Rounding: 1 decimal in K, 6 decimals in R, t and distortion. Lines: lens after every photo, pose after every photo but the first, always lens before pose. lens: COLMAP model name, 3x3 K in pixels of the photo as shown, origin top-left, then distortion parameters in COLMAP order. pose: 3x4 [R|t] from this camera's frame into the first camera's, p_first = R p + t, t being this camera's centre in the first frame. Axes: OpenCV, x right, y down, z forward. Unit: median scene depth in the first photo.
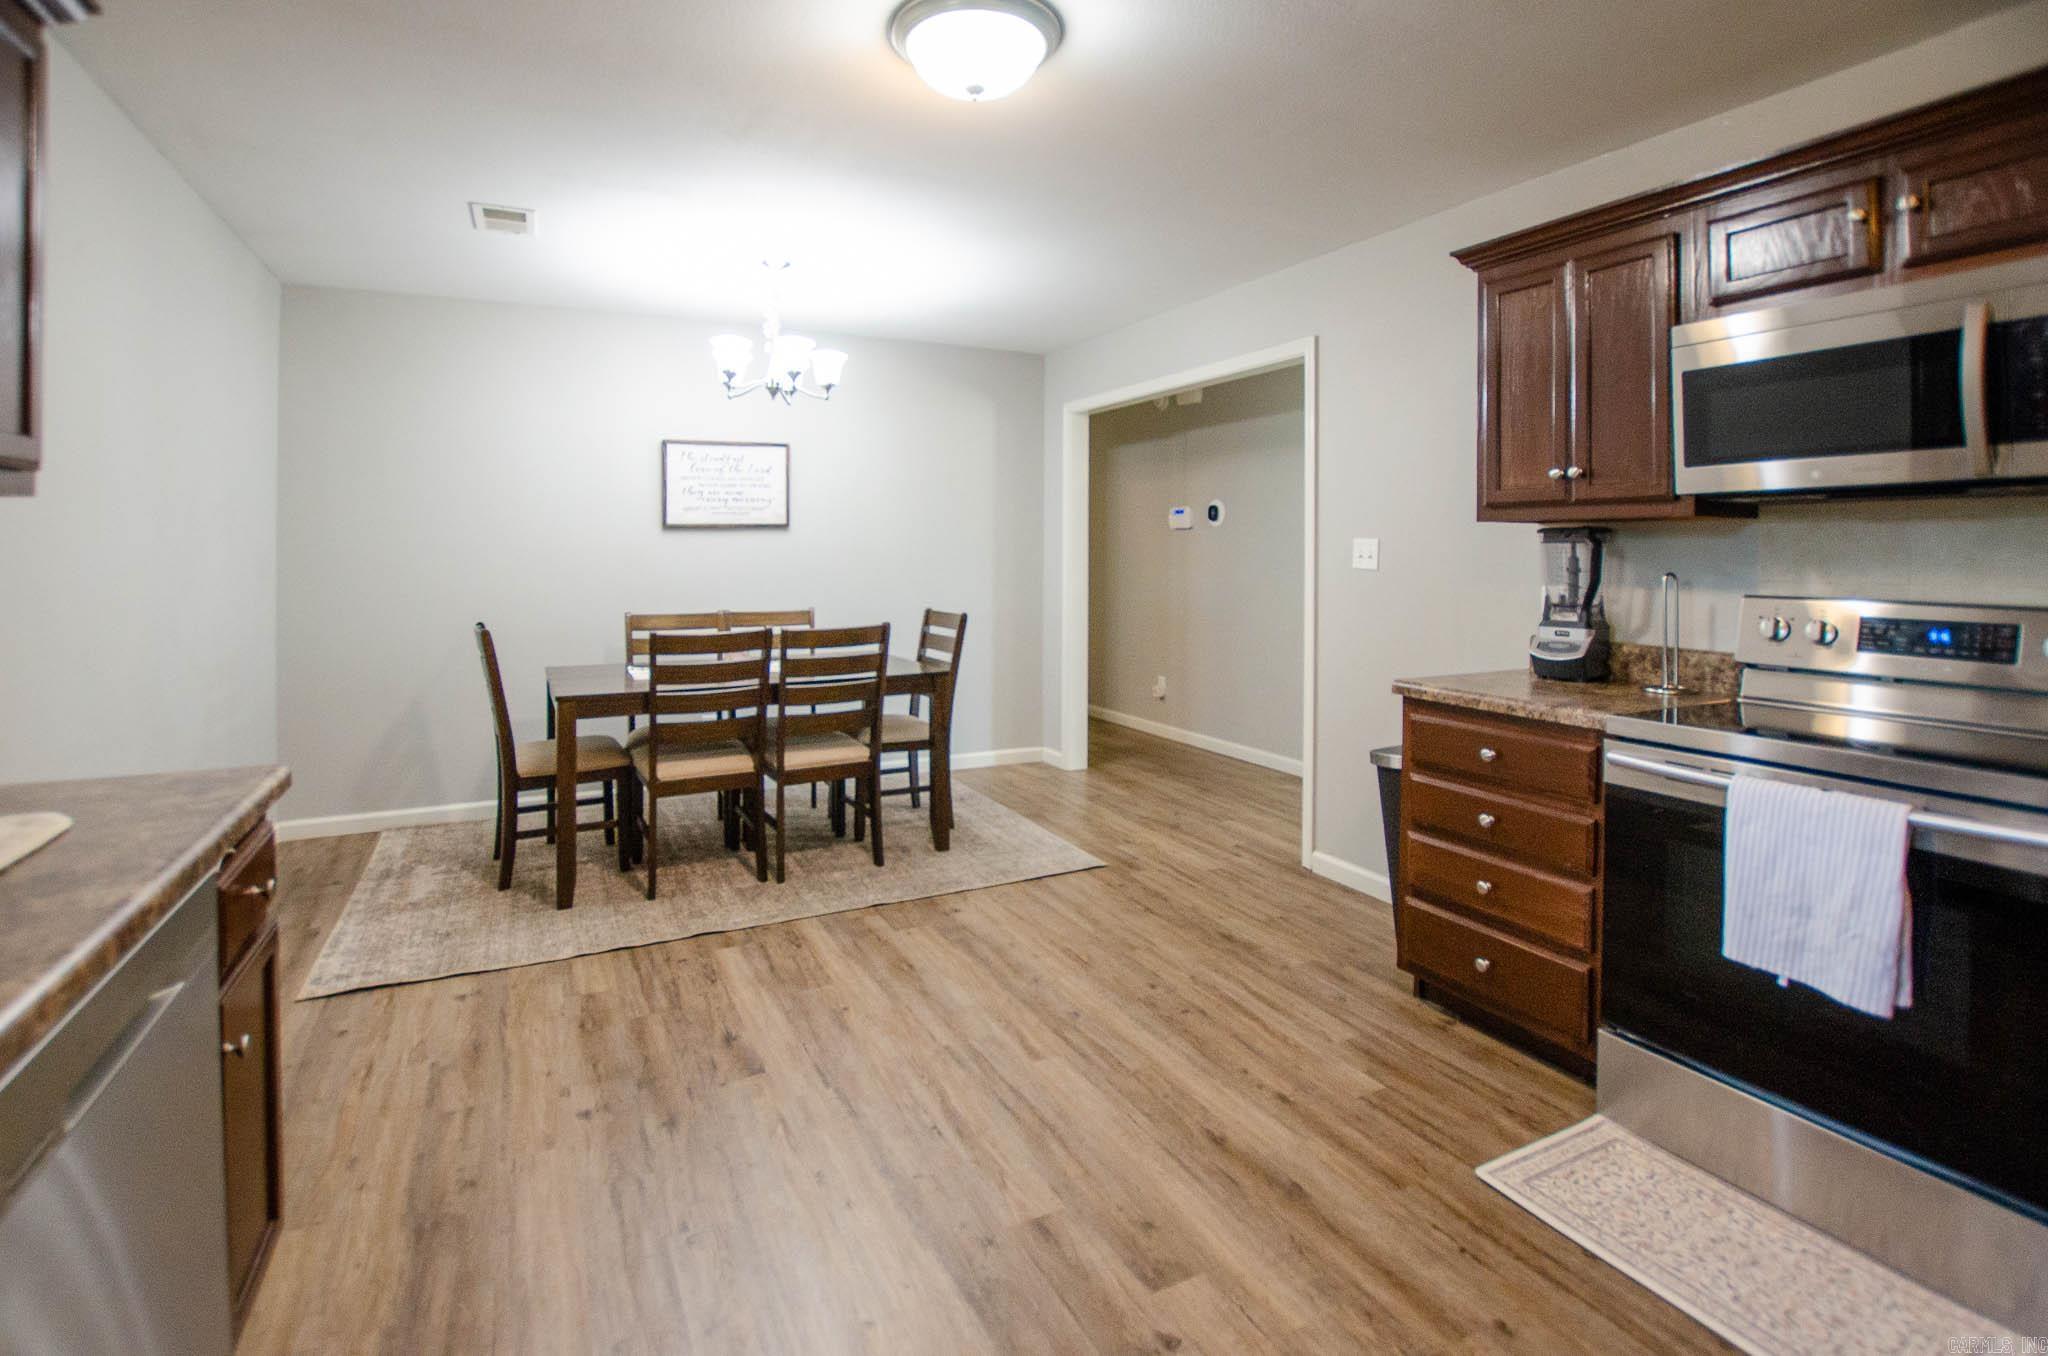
lens RADIAL K [[1013.0, 0, 1033.0], [0, 1013.0, 530.3], [0, 0, 1]] dist [-0.022384, 0.000579]
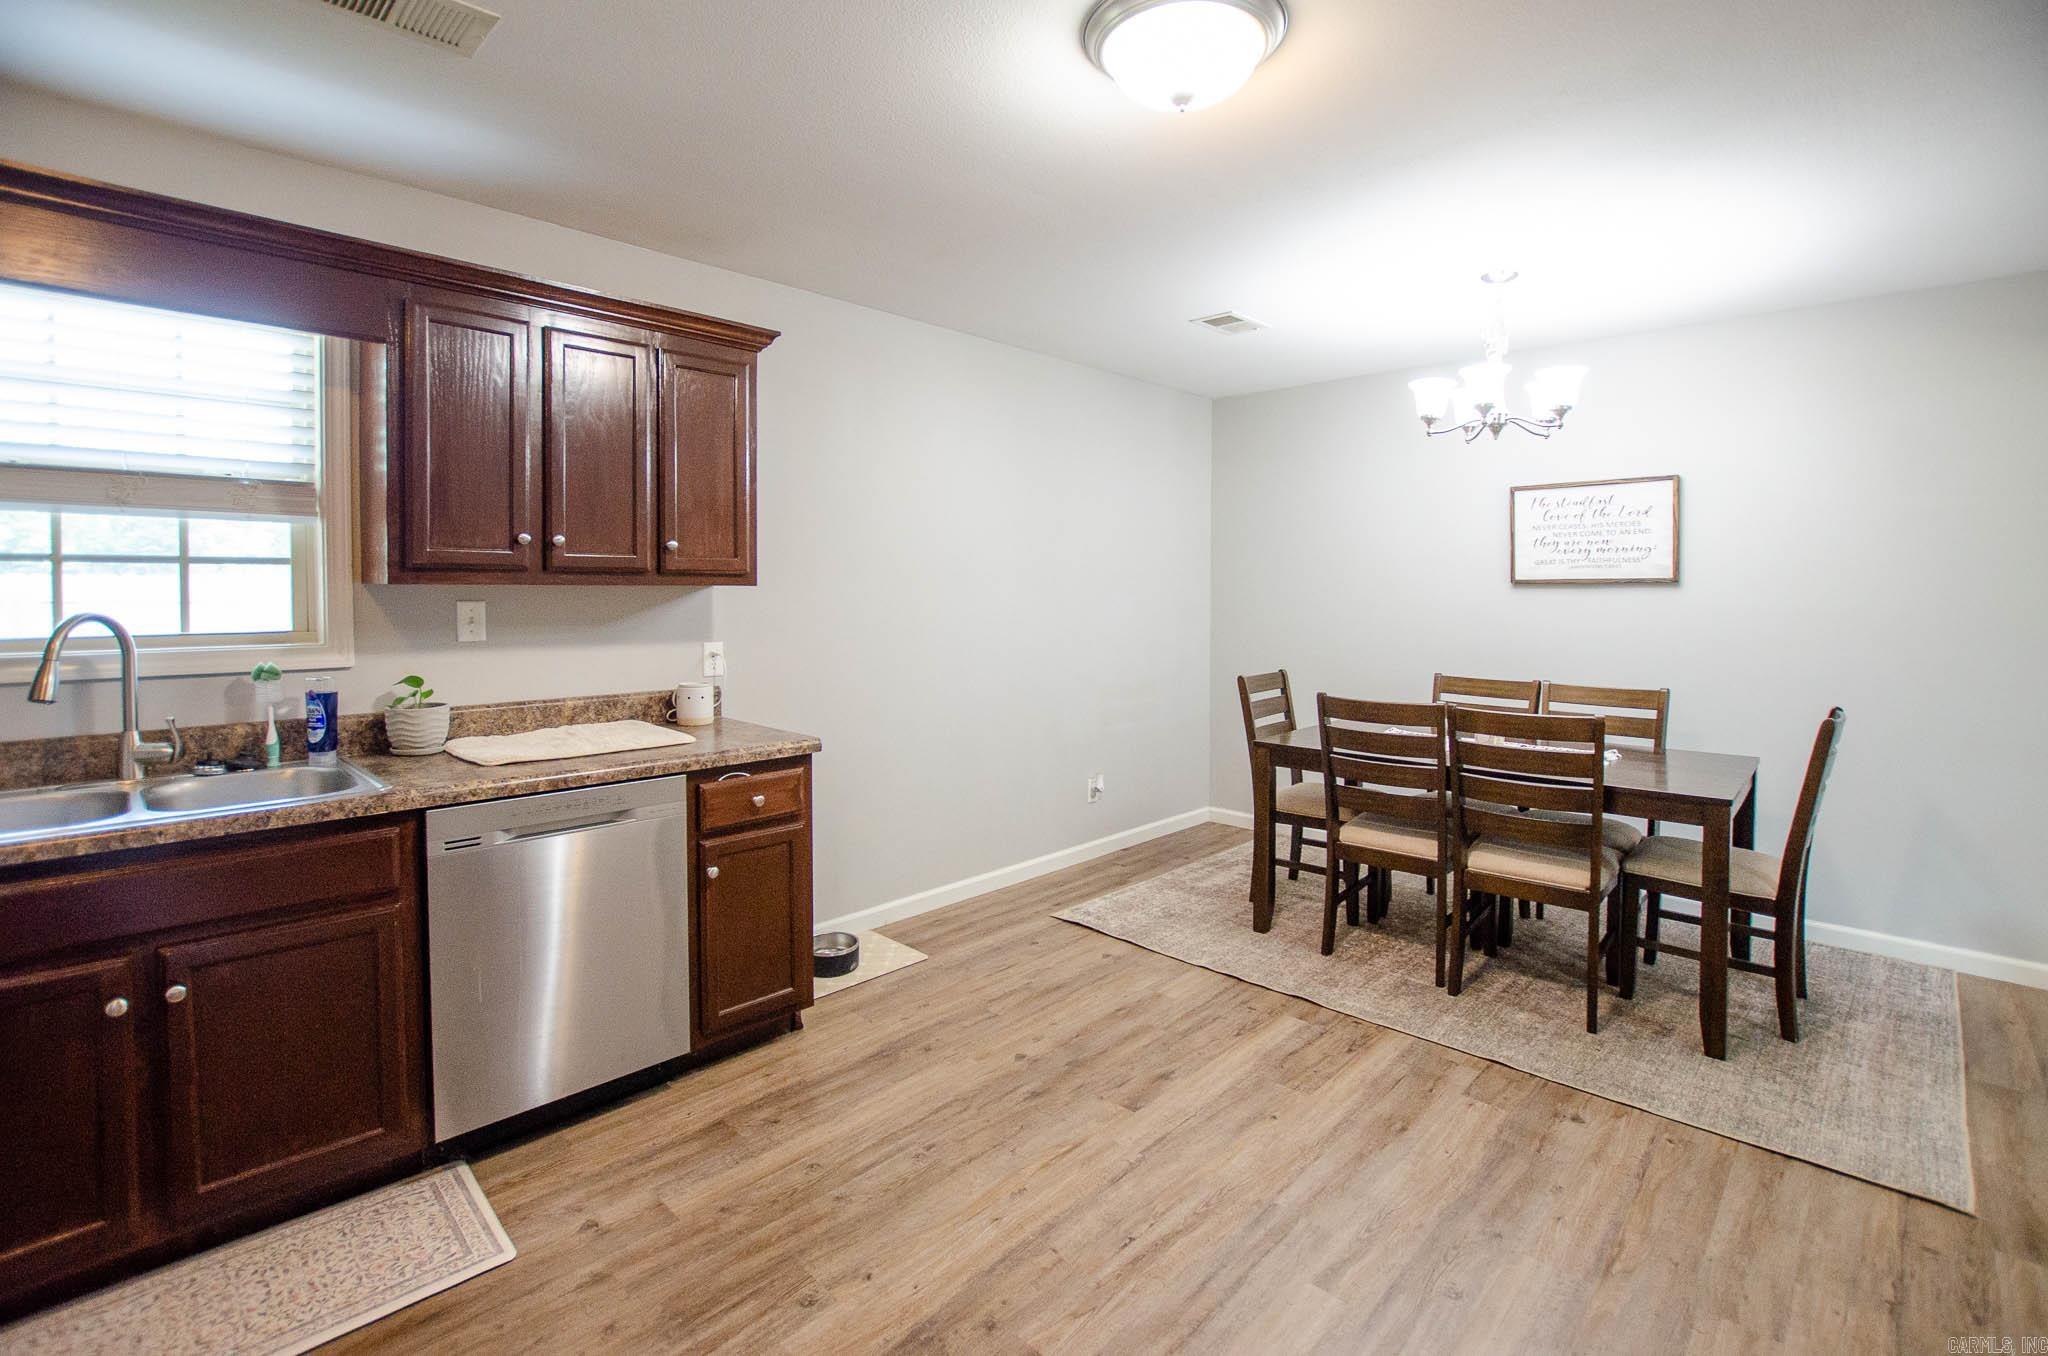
lens RADIAL K [[990.7, 0, 998.6], [0, 990.7, 599.9], [0, 0, 1]] dist [-0.026840, -0.000387]
pose [[0.259849, 0.014636, -0.965538, 0.559623], [0.014809, 0.999707, 0.019140, -0.018873], [0.965536, -0.019272, 0.259556, 0.488341]]
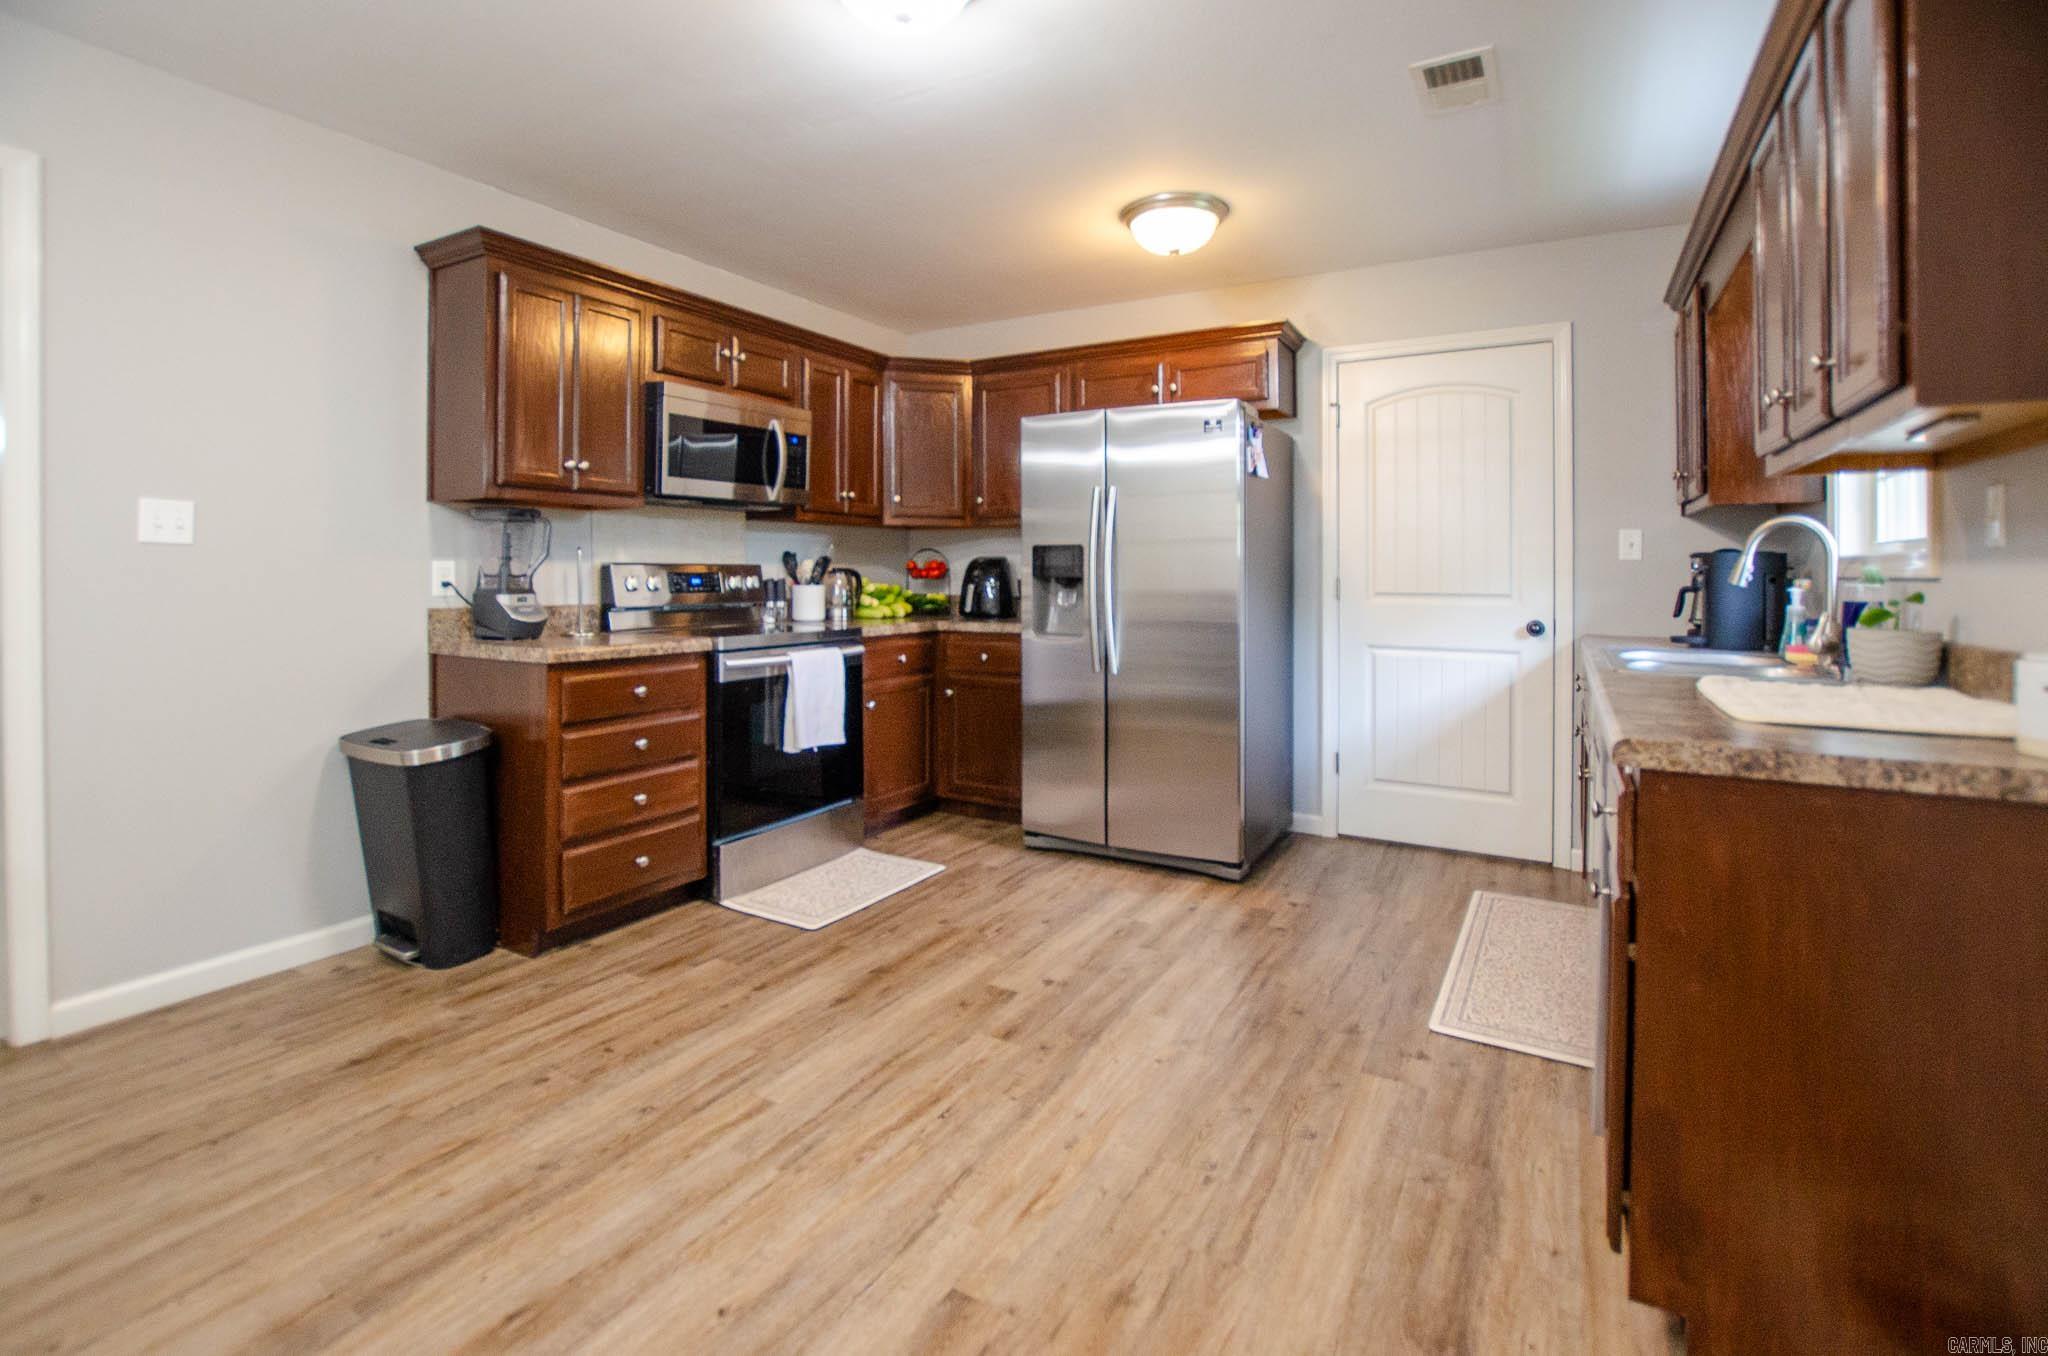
lens RADIAL K [[846.3, 0, 1043.6], [0, 846.3, 577.2], [0, 0, 1]] dist [-0.019168, 0.000001]
pose [[-0.535752, -0.016236, 0.844219, -0.607355], [-0.021121, 0.999760, 0.005824, 0.057971], [-0.844111, -0.014710, -0.535966, 1.011593]]
